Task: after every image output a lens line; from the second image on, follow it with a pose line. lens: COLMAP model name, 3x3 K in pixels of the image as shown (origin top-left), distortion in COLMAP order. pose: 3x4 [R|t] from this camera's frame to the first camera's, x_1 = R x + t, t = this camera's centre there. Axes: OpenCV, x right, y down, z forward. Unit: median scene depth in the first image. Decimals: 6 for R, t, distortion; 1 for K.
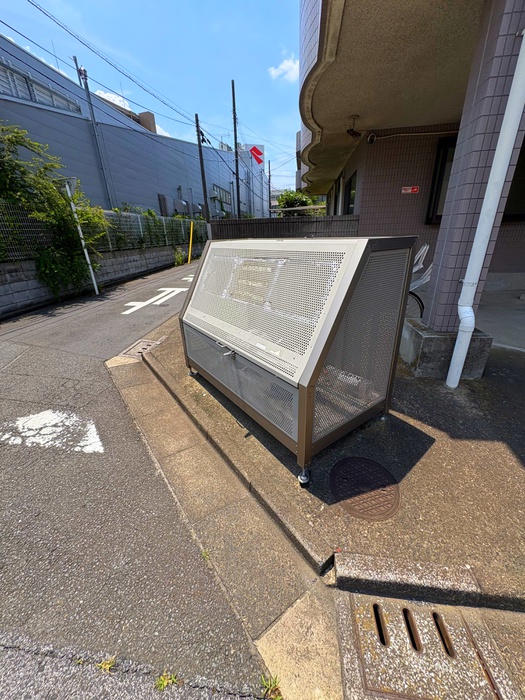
lens RADIAL K [[278.9, 0, 265.1], [0, 278.9, 350.2], [0, 0, 1]] dist [0.001105, -0.000966]
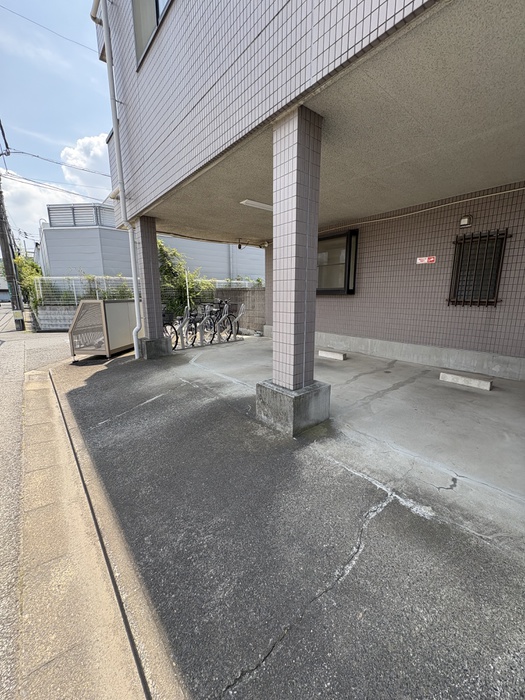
lens RADIAL K [[278.9, 0, 262.8], [0, 278.9, 350.3], [0, 0, 1]] dist [0.001105, -0.000966]
pose [[0.732683, 0.164902, -0.660290, 1.031723], [-0.283772, 0.955862, -0.076165, -0.024242], [0.618586, 0.243176, 0.747139, -0.051520]]
